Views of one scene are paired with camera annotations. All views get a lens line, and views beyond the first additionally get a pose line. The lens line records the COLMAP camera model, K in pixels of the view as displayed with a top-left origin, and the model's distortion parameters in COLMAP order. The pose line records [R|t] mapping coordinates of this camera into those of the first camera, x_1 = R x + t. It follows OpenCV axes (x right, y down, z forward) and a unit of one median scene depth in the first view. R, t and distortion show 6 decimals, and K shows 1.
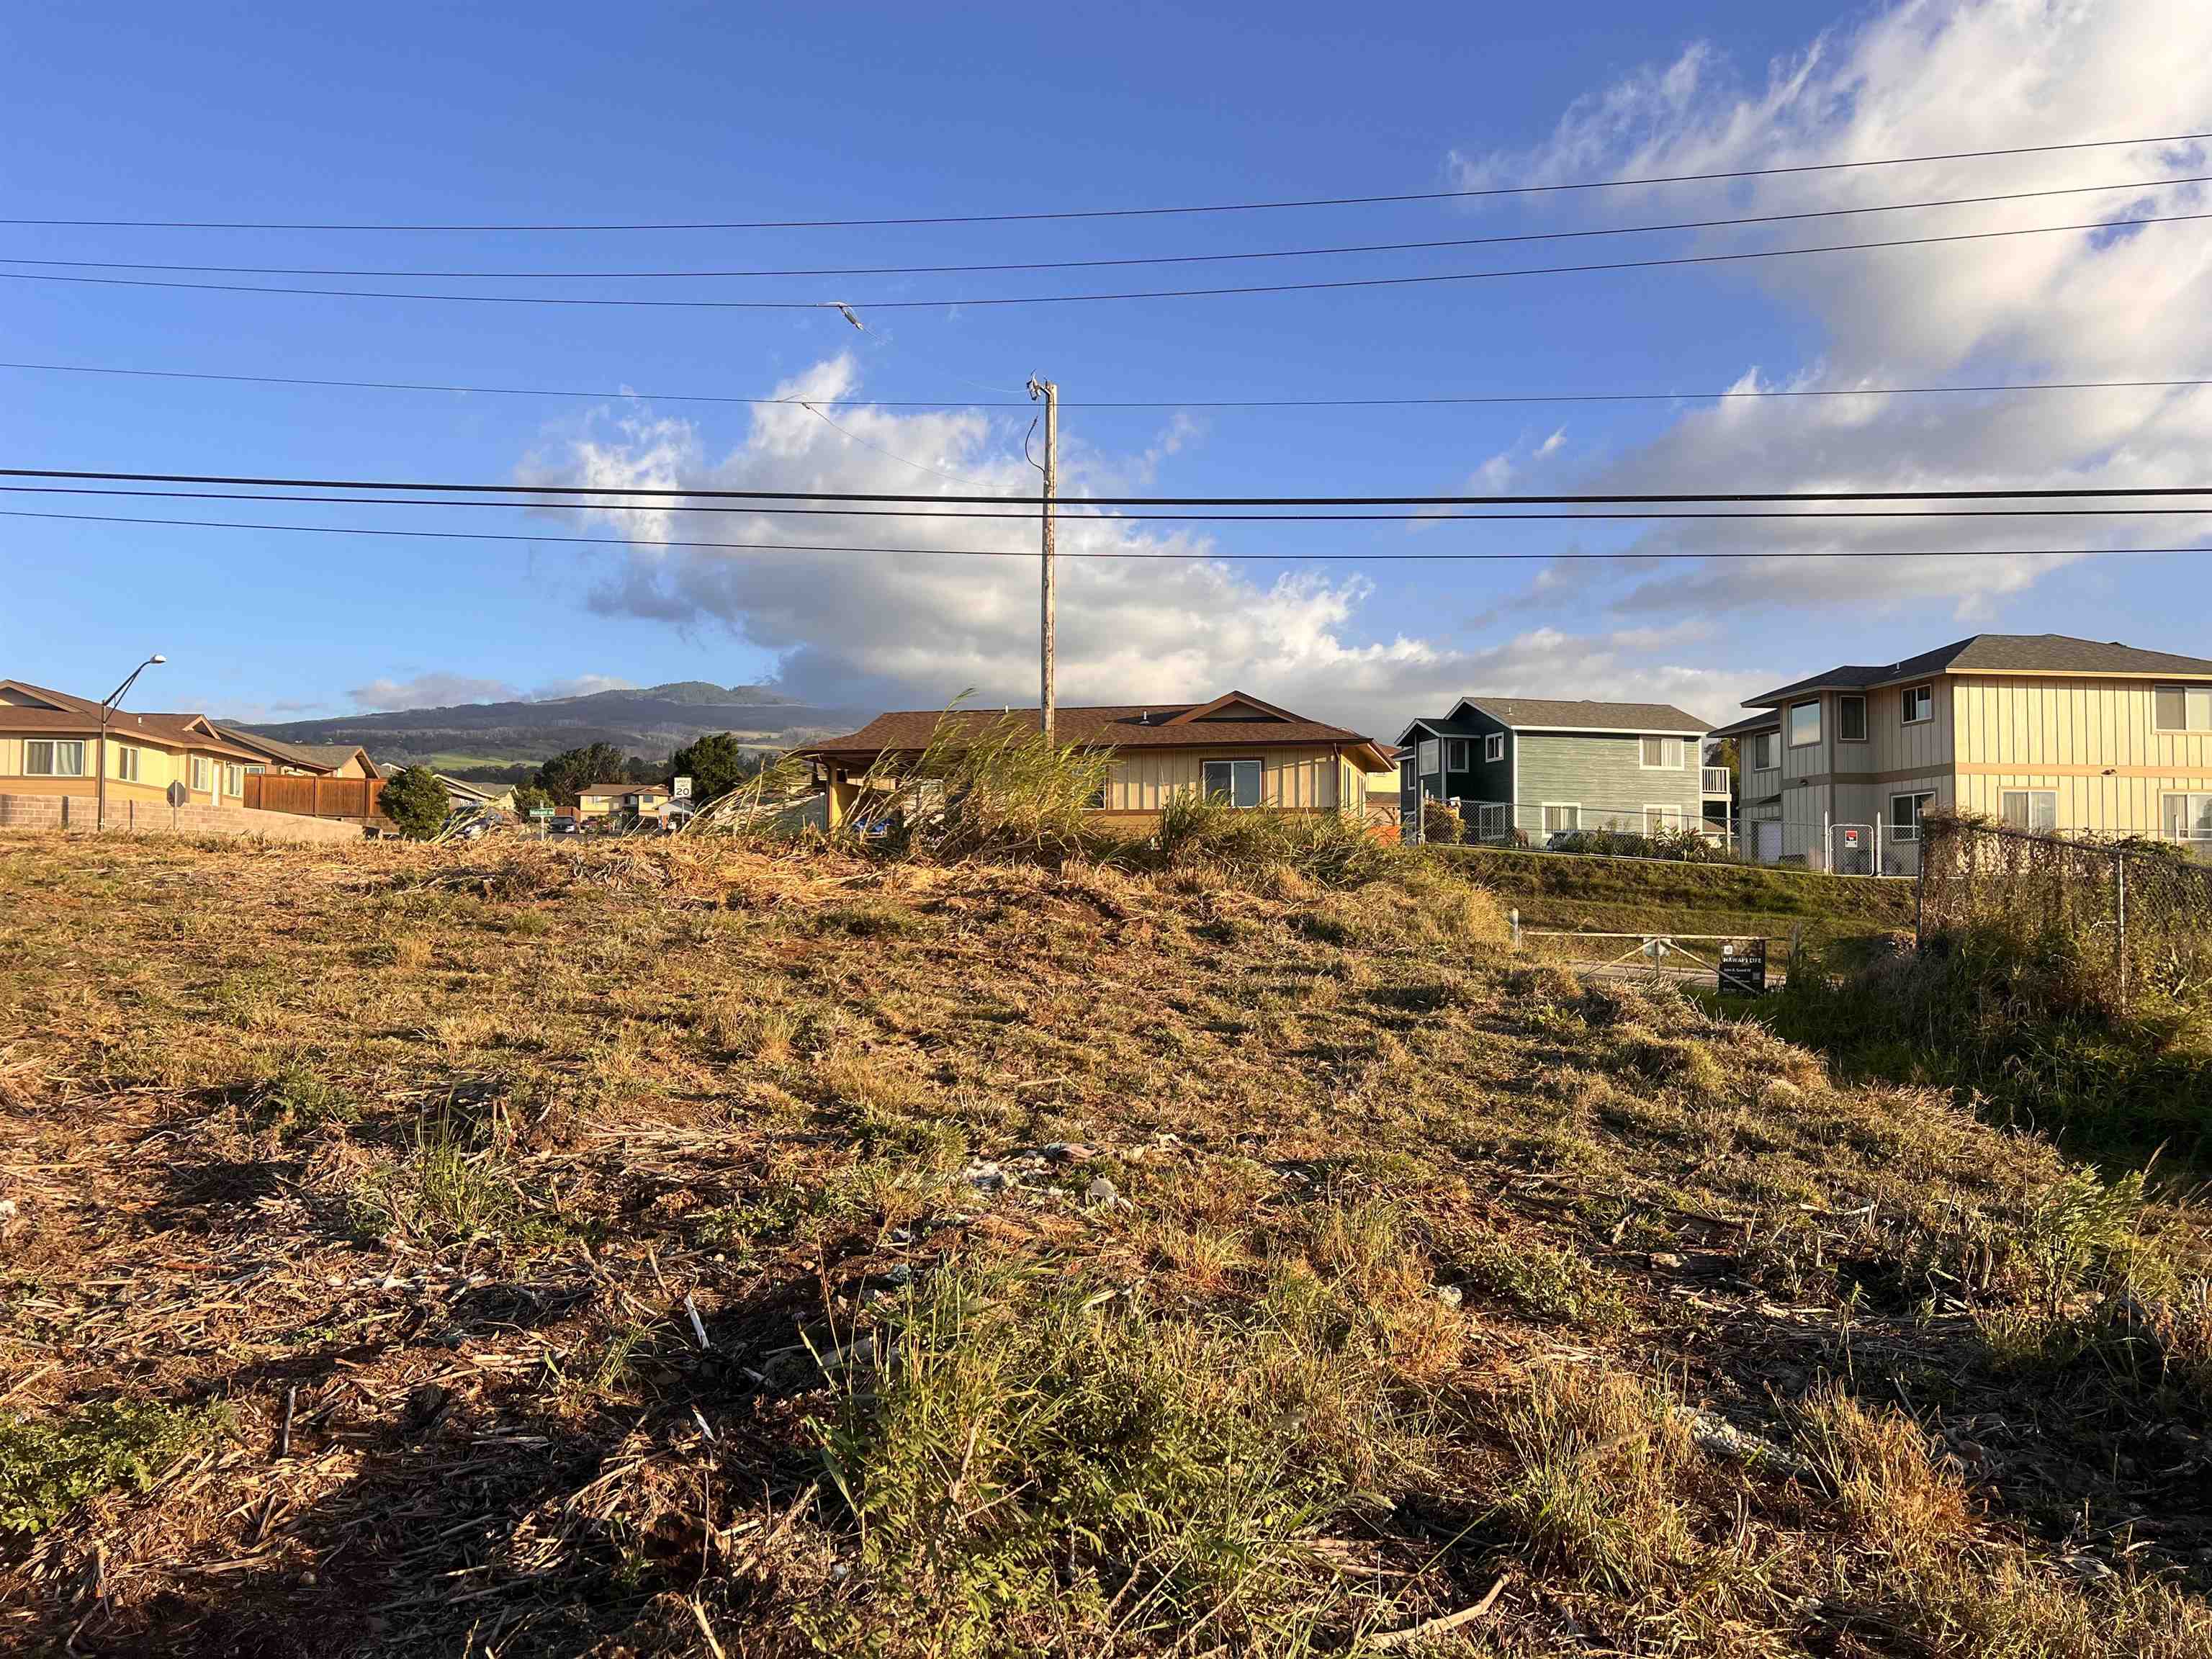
lens RADIAL K [[1486.4, 0, 1106.0], [0, 1486.4, 829.5], [0, 0, 1]] dist [0.004086, -0.020632]
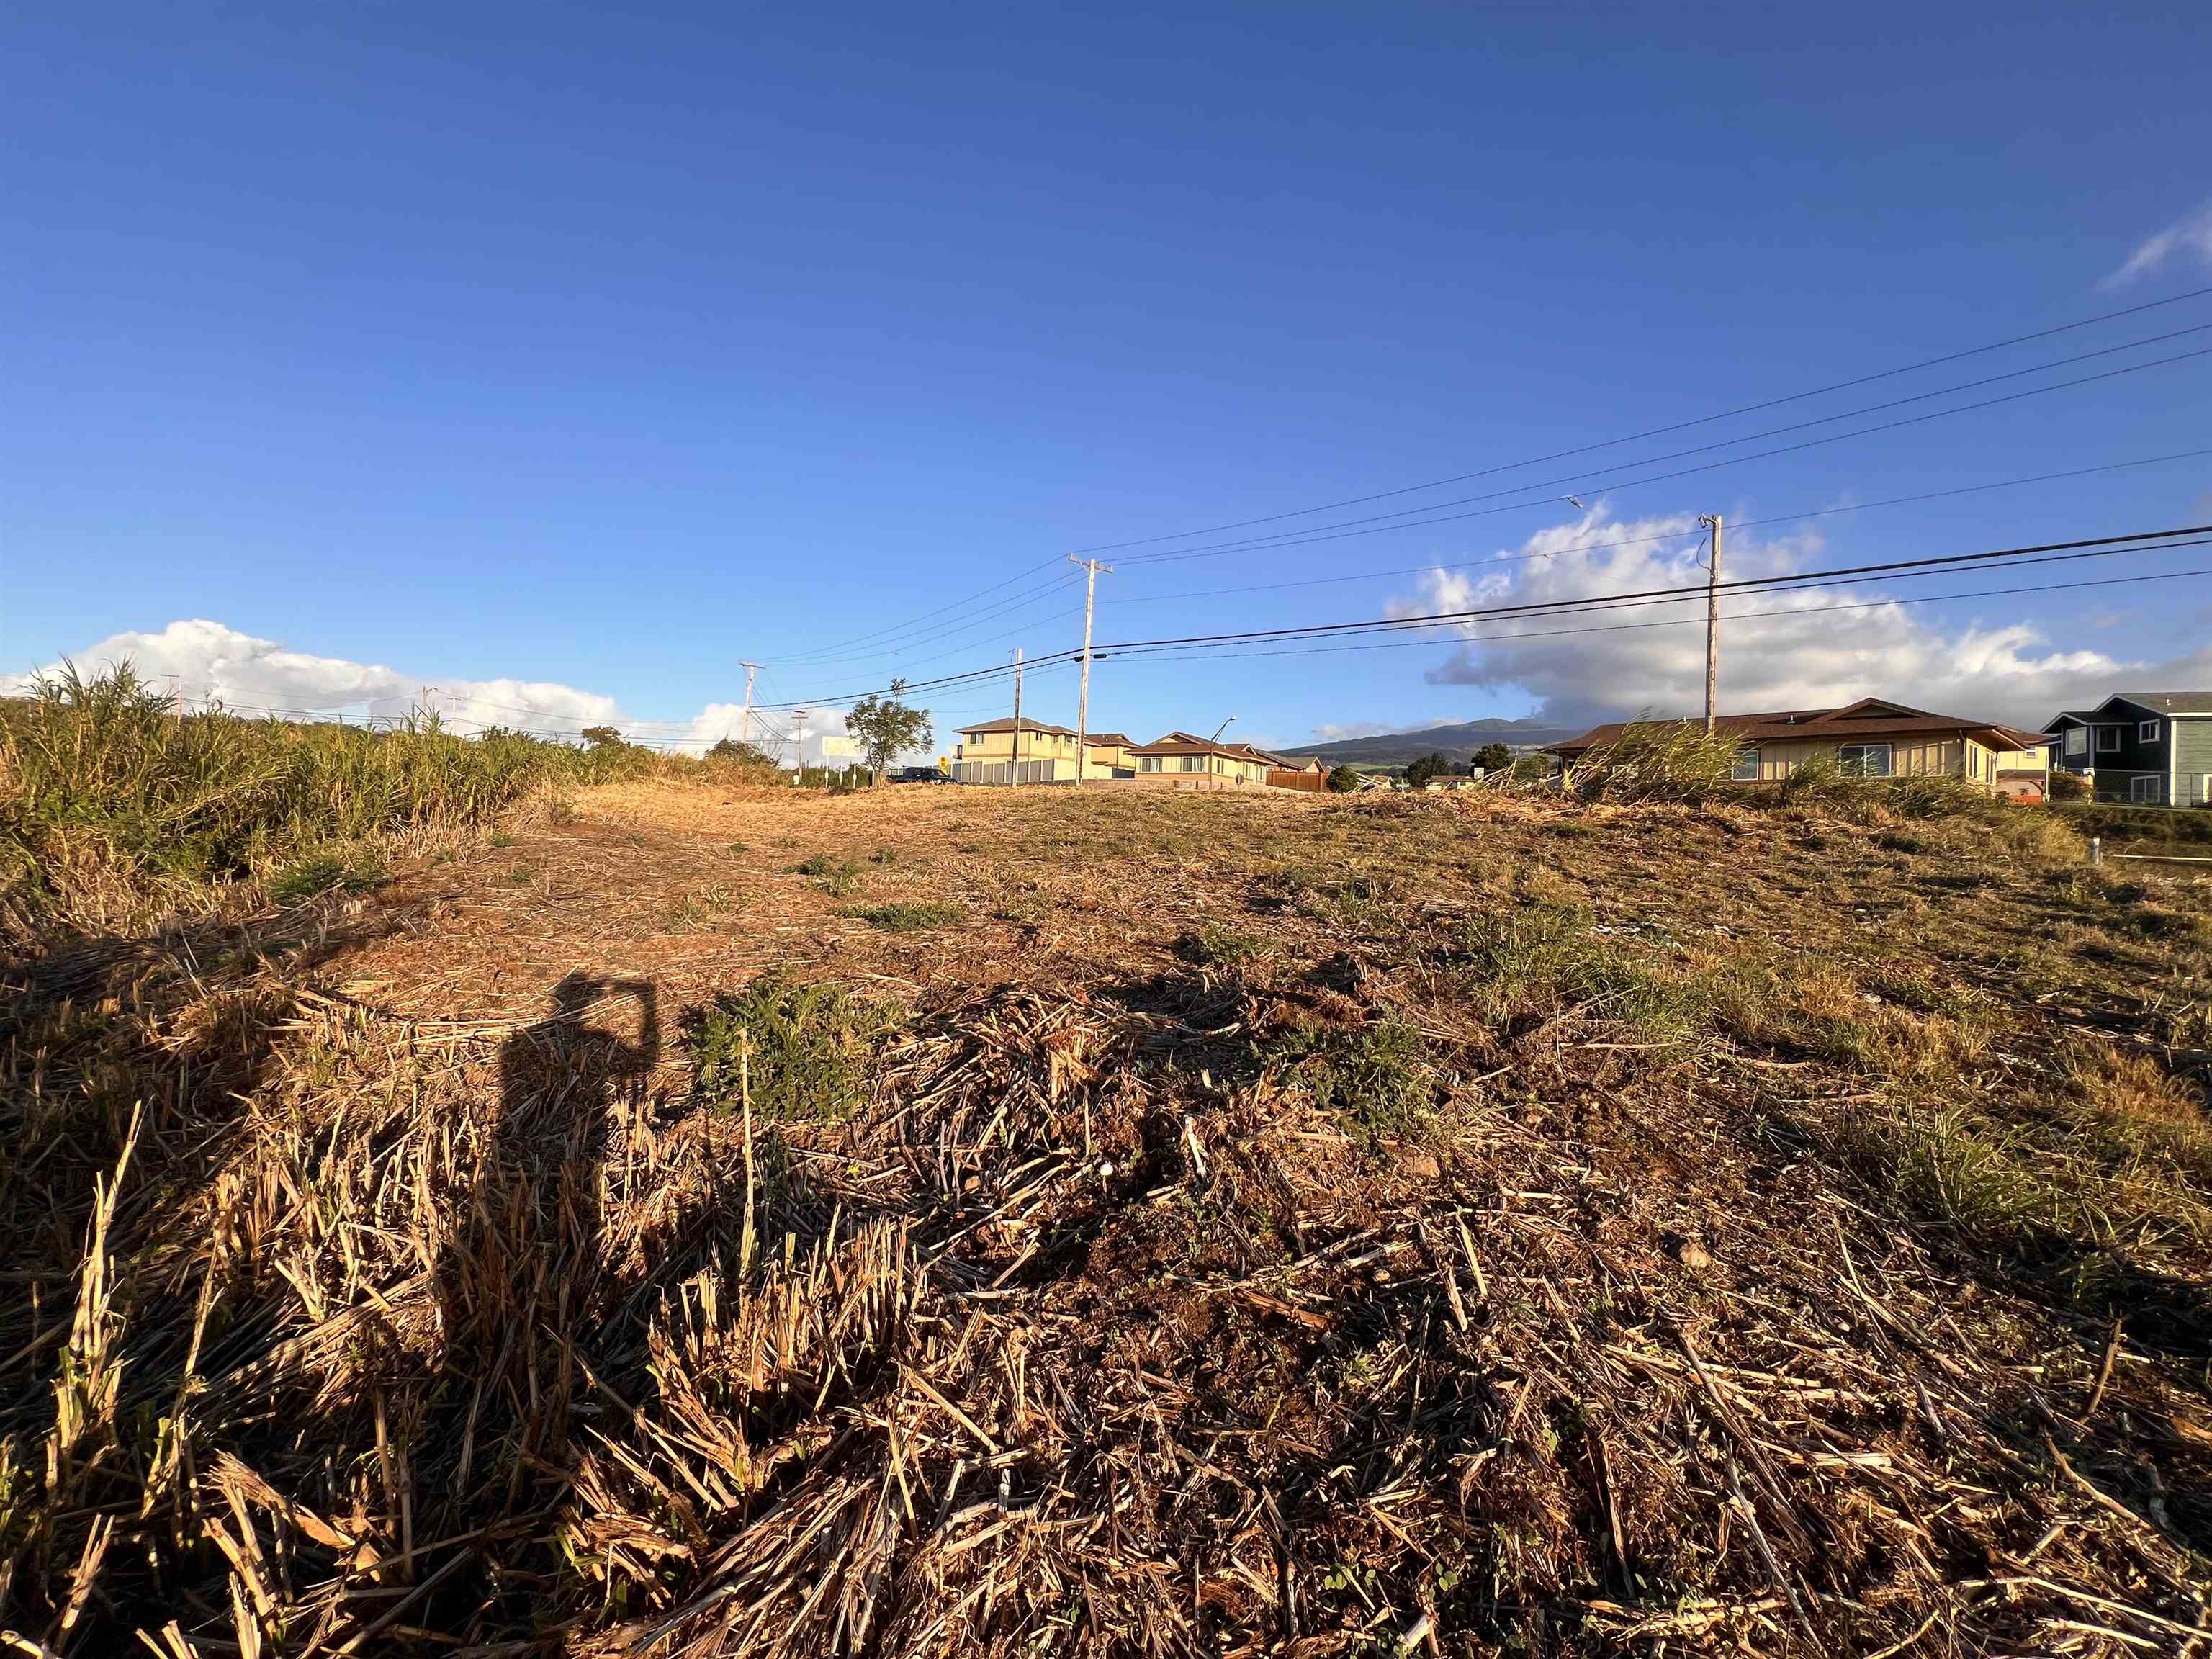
lens RADIAL K [[890.9, 0, 1106.0], [0, 890.9, 829.5], [0, 0, 1]] dist [-0.000239, -0.000258]
pose [[0.769428, 0.023644, -0.638296, 0.095222], [-0.019612, 0.999718, 0.013391, 0.052246], [0.638432, 0.002215, 0.769675, -0.204719]]
